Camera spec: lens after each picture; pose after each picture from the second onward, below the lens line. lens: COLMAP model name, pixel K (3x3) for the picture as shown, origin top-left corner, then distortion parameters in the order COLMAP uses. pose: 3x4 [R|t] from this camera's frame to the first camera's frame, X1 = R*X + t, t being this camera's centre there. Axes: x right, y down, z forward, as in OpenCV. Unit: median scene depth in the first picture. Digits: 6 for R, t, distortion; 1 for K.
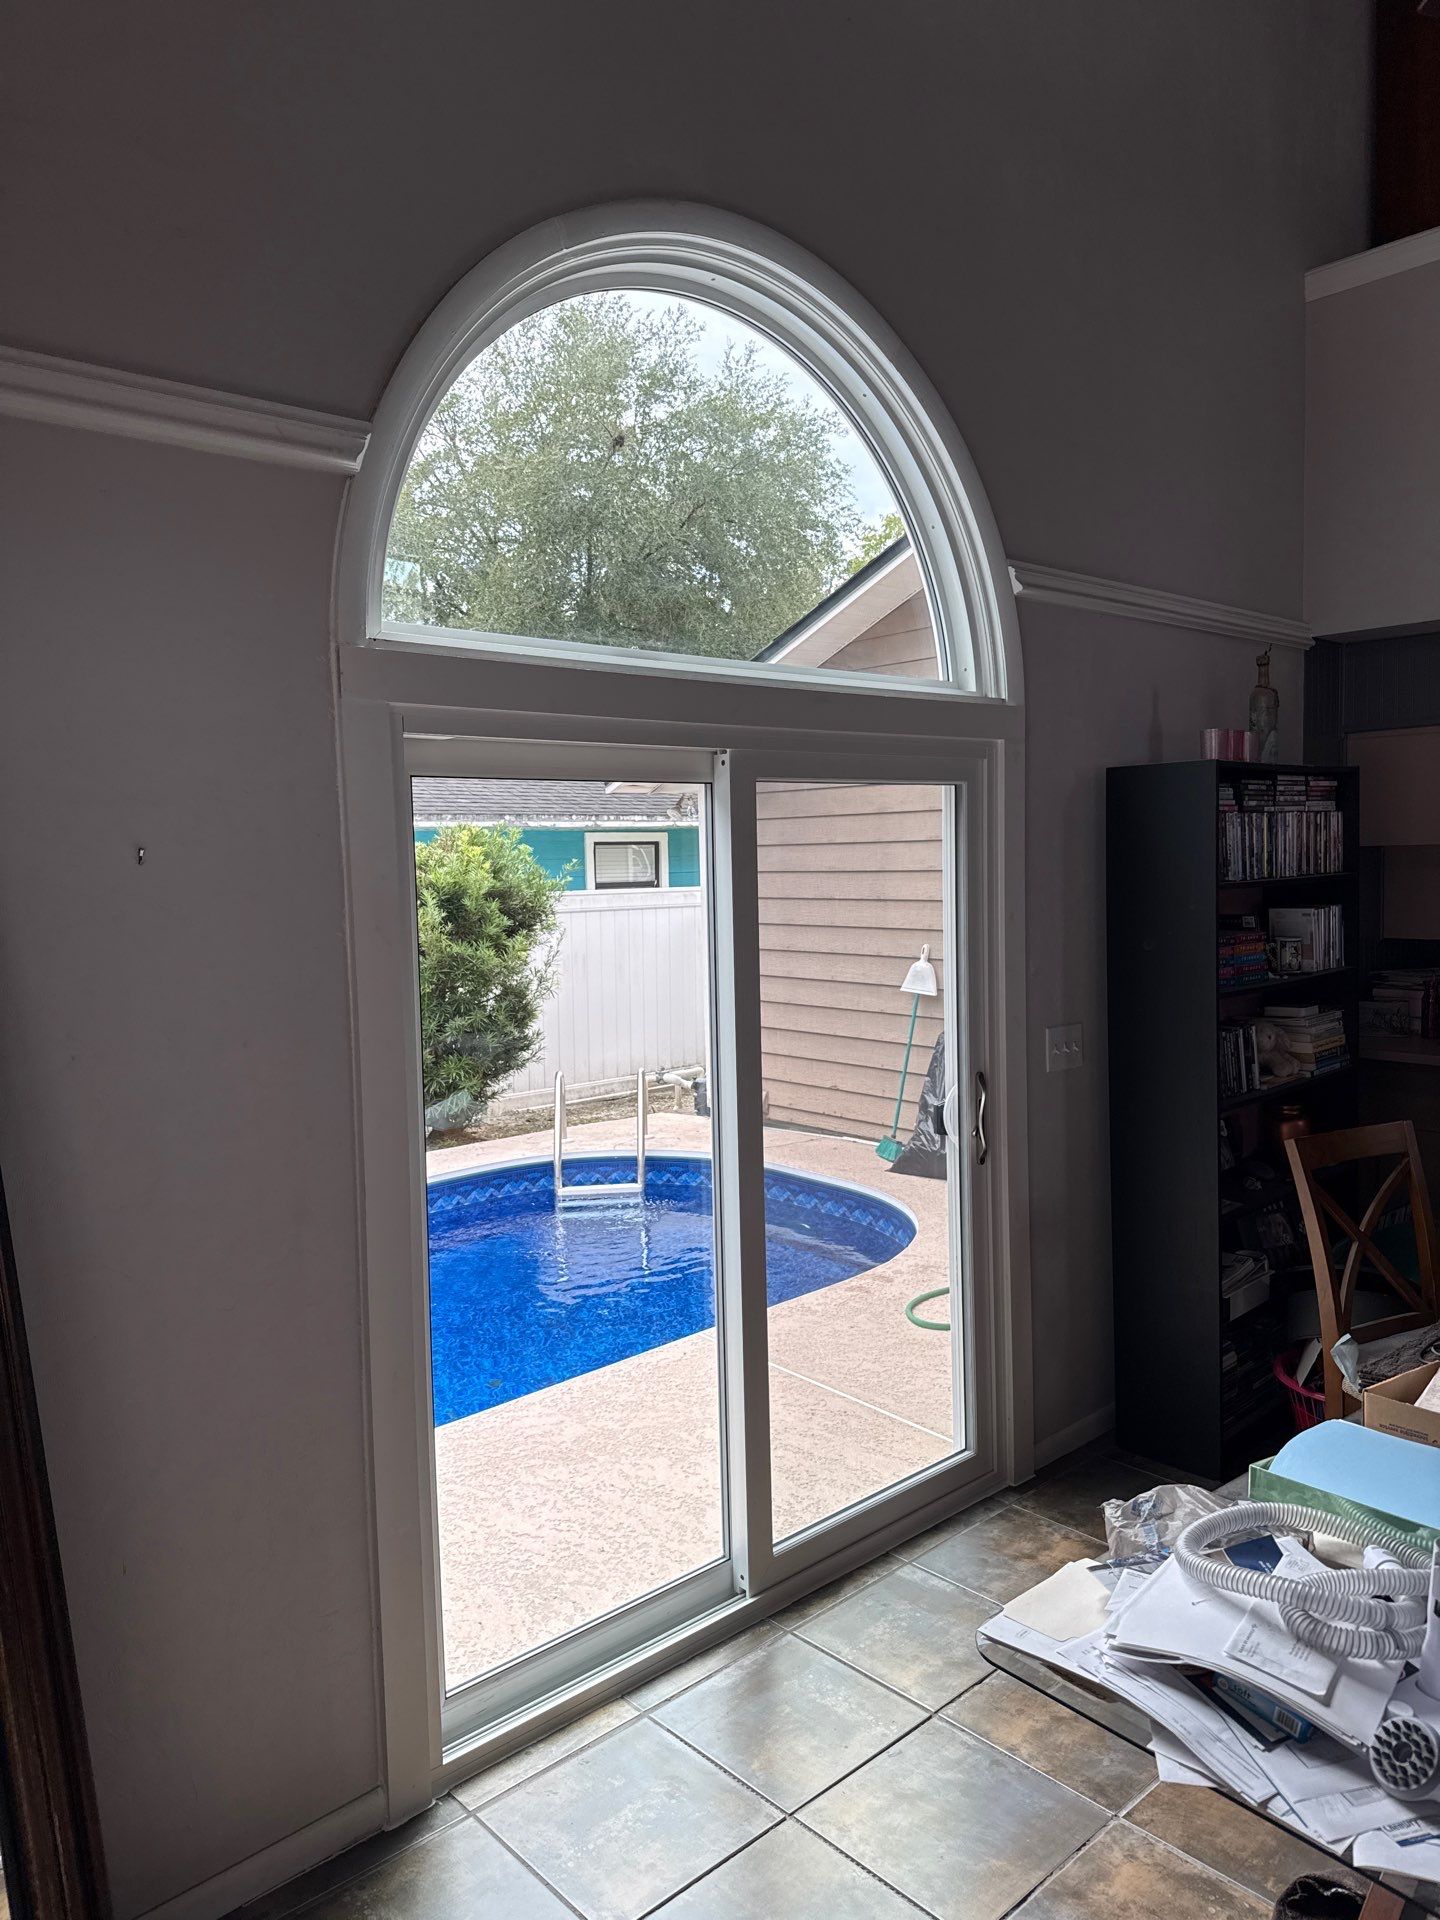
lens RADIAL K [[1352.0, 0, 729.8], [0, 1352.0, 960.1], [0, 0, 1]] dist [0.045454, -0.046542]
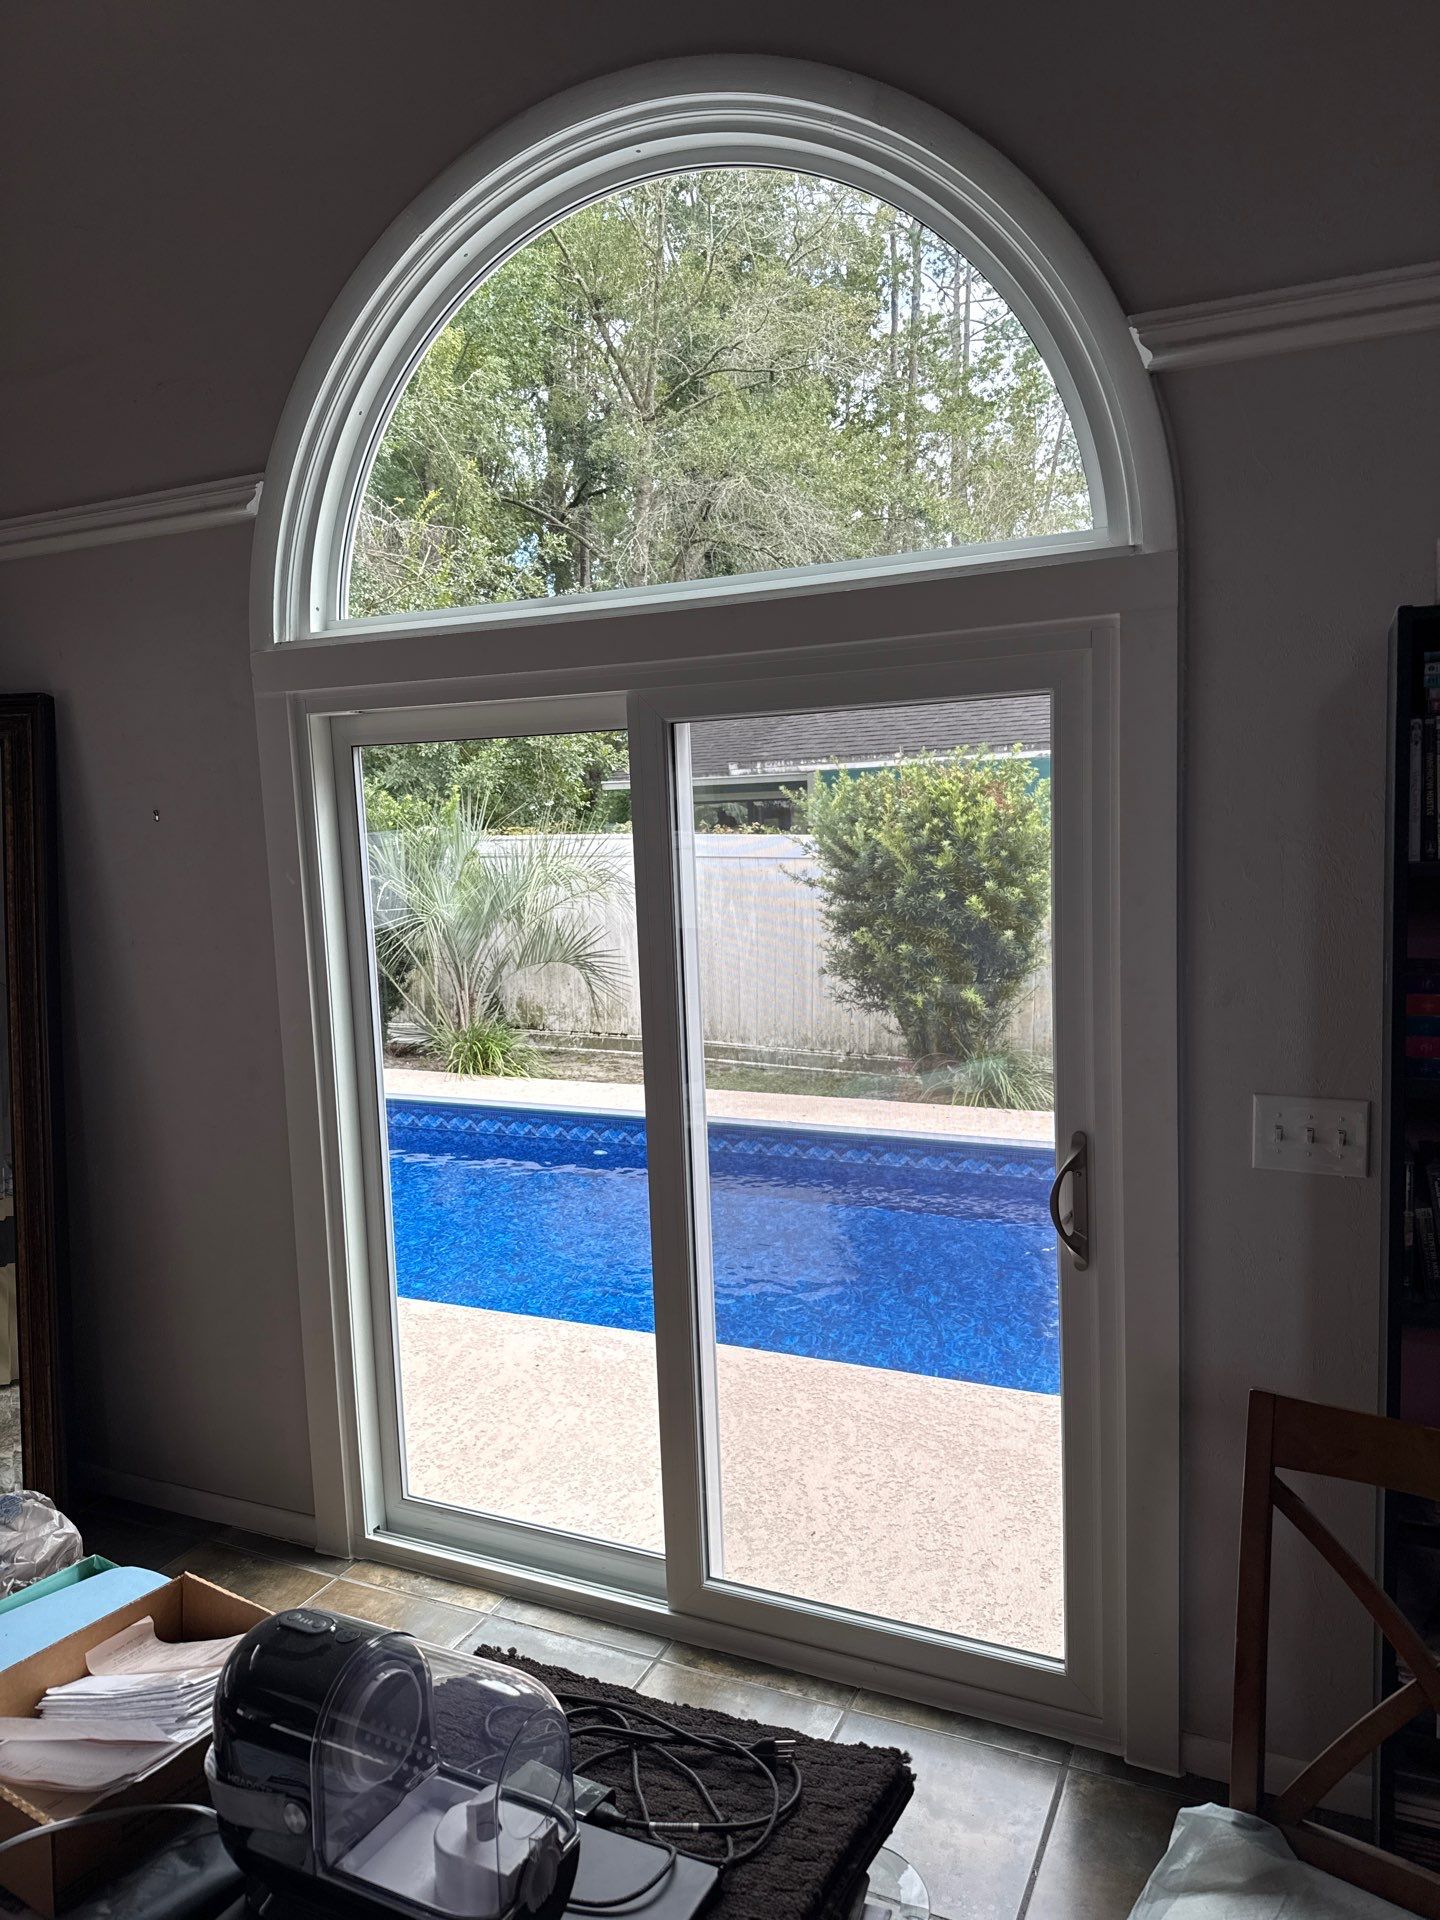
lens RADIAL K [[1352.0, 0, 710.1], [0, 1352.0, 961.5], [0, 0, 1]] dist [0.045454, -0.046542]
pose [[0.382627, 0.112713, -0.917002, 0.704500], [-0.045700, 0.993624, 0.103063, -0.057953], [0.922772, 0.002472, 0.385338, 0.566871]]
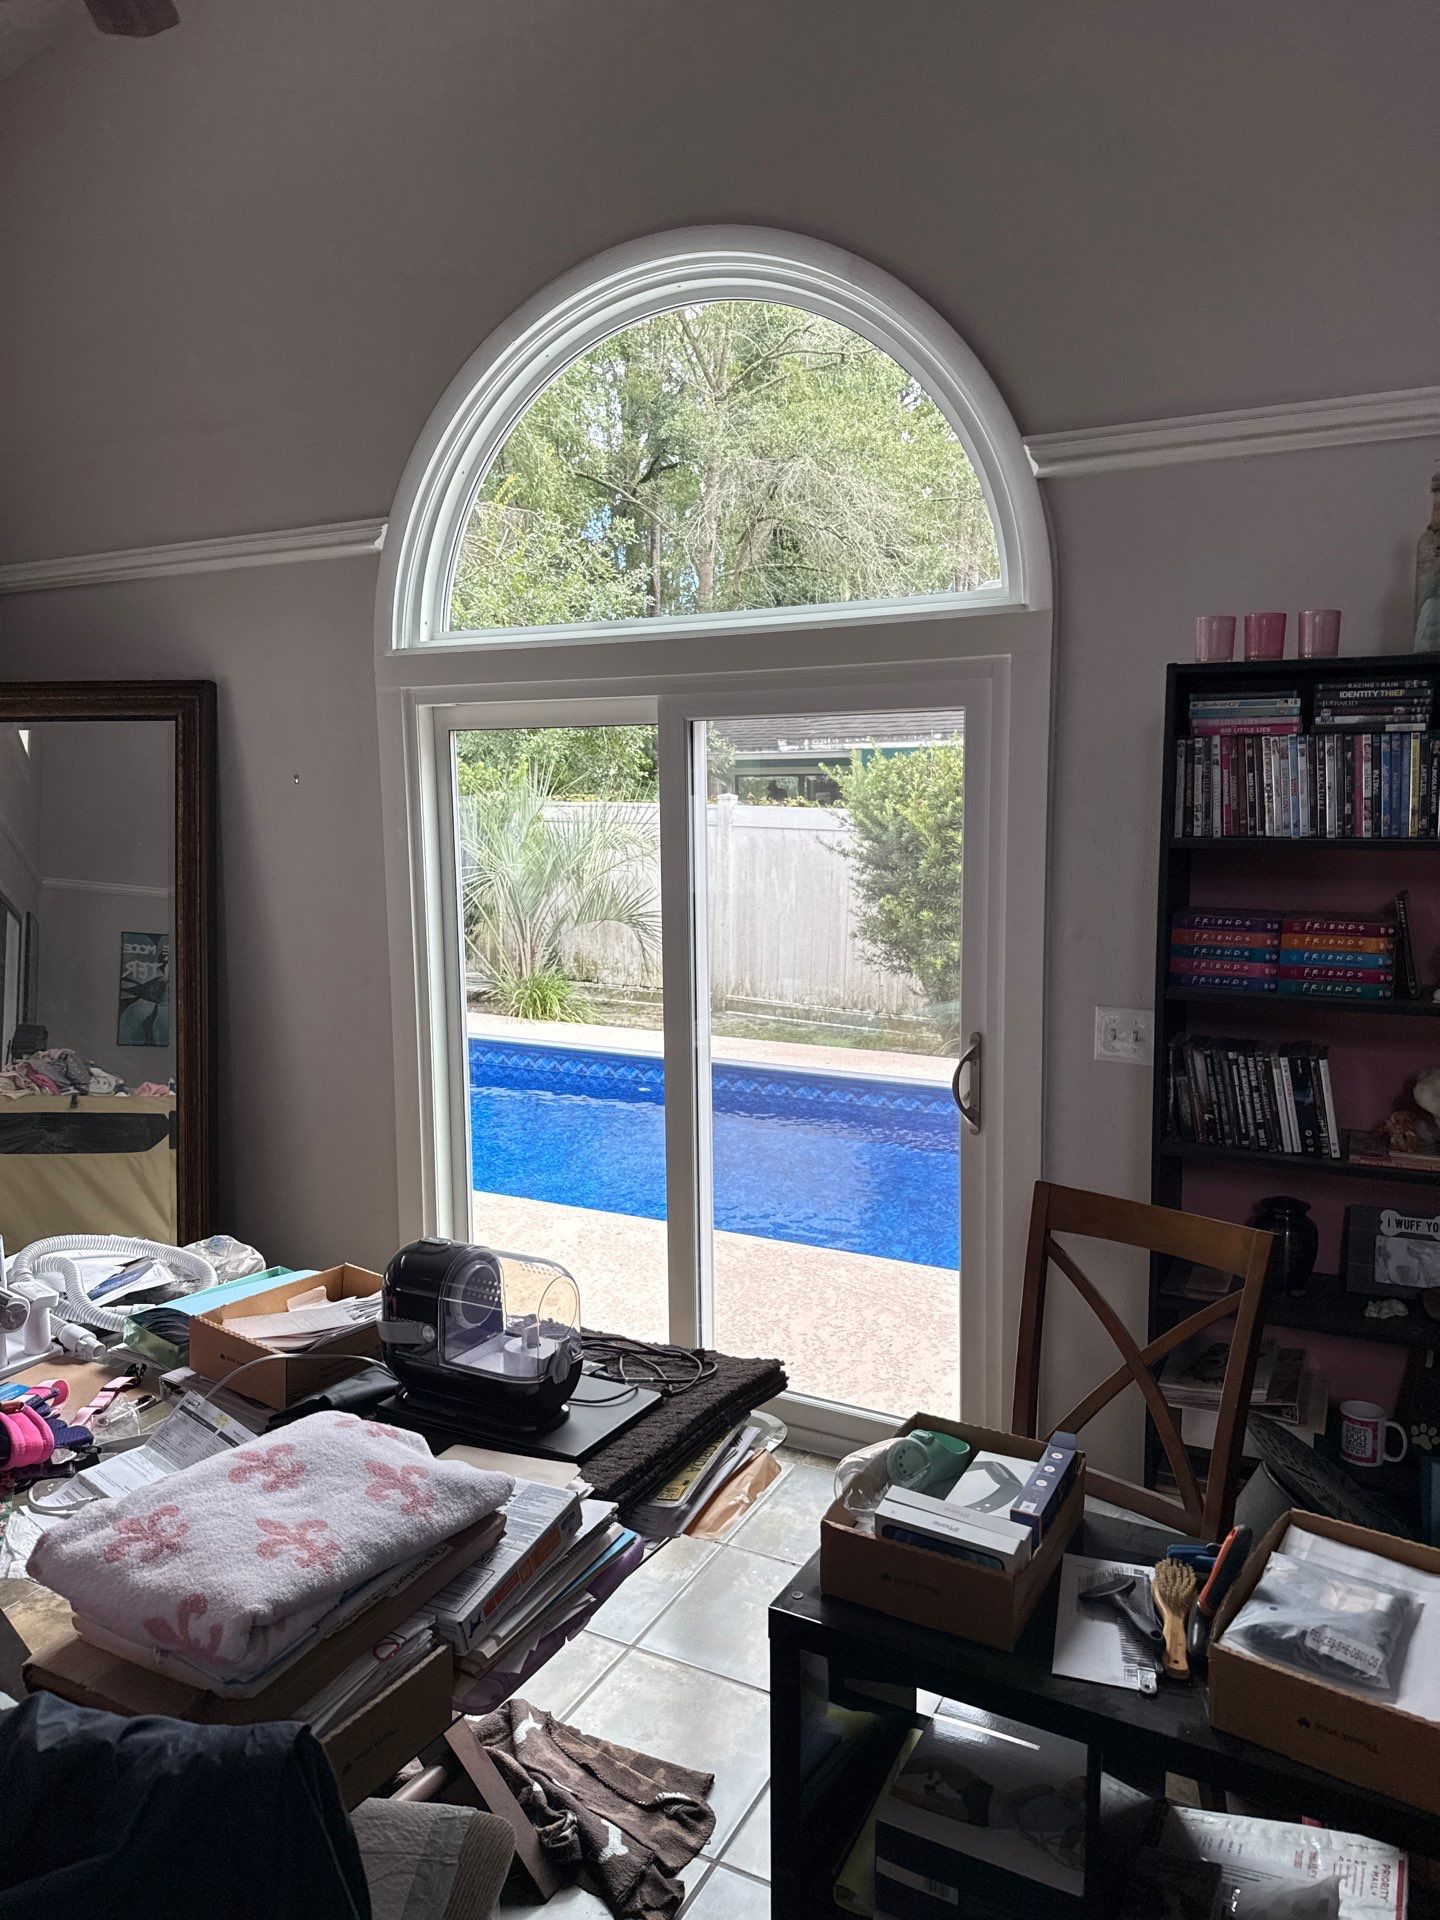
lens RADIAL K [[1352.0, 0, 713.6], [0, 1352.0, 965.5], [0, 0, 1]] dist [0.045454, -0.046542]
pose [[0.340046, 0.146647, -0.928904, 0.940459], [-0.073648, 0.988886, 0.129156, -0.062439], [0.937521, 0.024493, 0.347067, 0.513050]]
